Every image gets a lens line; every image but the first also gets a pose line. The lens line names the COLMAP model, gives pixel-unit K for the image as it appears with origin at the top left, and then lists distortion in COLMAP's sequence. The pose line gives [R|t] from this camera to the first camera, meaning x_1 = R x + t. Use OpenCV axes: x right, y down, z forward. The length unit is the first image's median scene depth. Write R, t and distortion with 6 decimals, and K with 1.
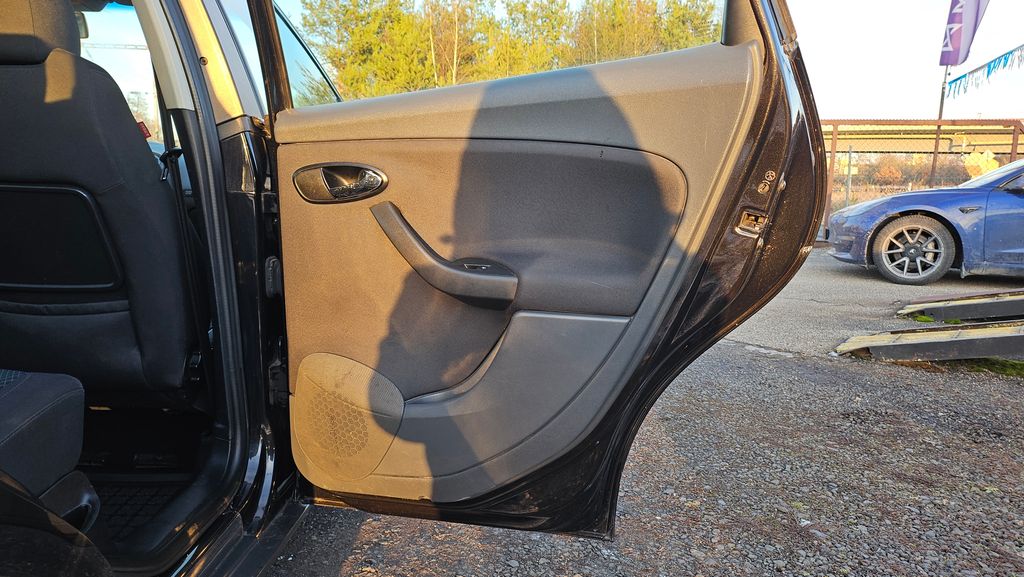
lens RADIAL K [[701.9, 0, 512.0], [0, 701.9, 288.5], [0, 0, 1]] dist [0.069615, -0.065484]
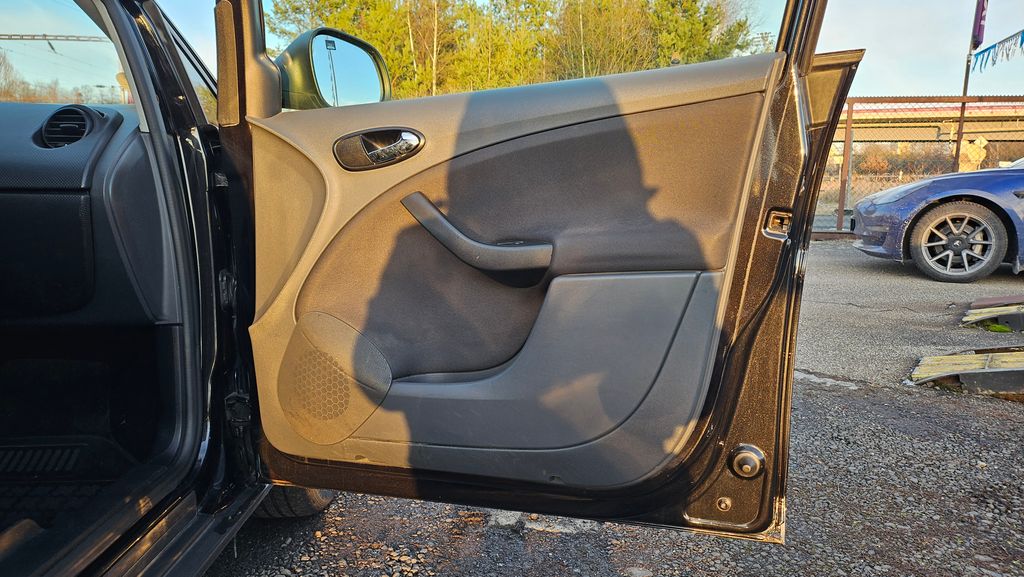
lens RADIAL K [[711.0, 0, 516.4], [0, 711.0, 283.5], [0, 0, 1]] dist [0.076036, -0.067097]
pose [[0.999608, -0.015272, 0.023447, 0.010129], [0.015280, 0.999883, -0.000145, -0.011814], [-0.023442, 0.000504, 0.999725, 0.139314]]
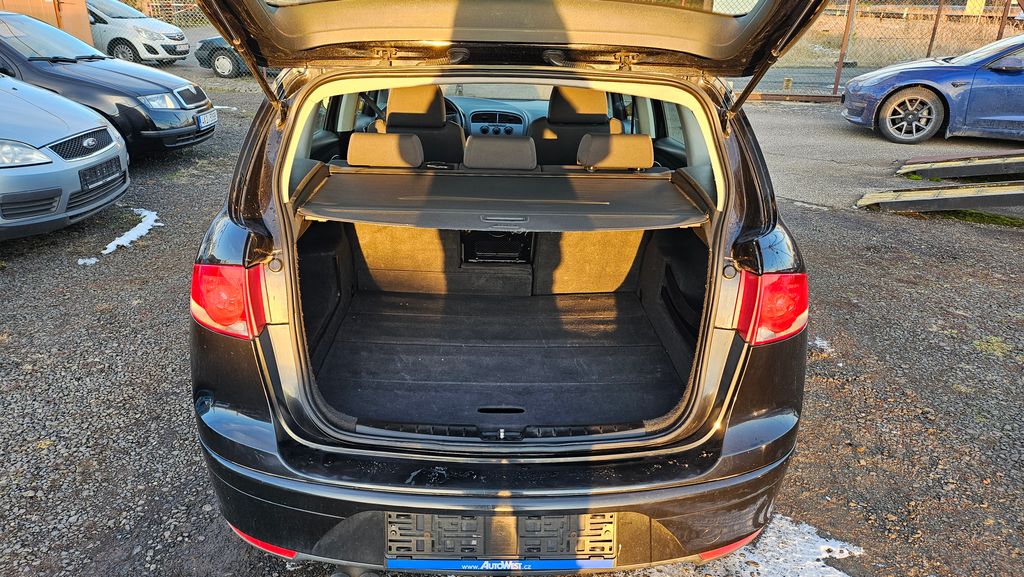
lens RADIAL K [[701.9, 0, 512.0], [0, 701.9, 288.5], [0, 0, 1]] dist [0.069615, -0.065484]
pose [[0.999474, -0.013985, 0.029254, -0.182992], [0.006787, 0.972449, 0.233016, -0.055418], [-0.031707, -0.232694, 0.972033, -0.274370]]
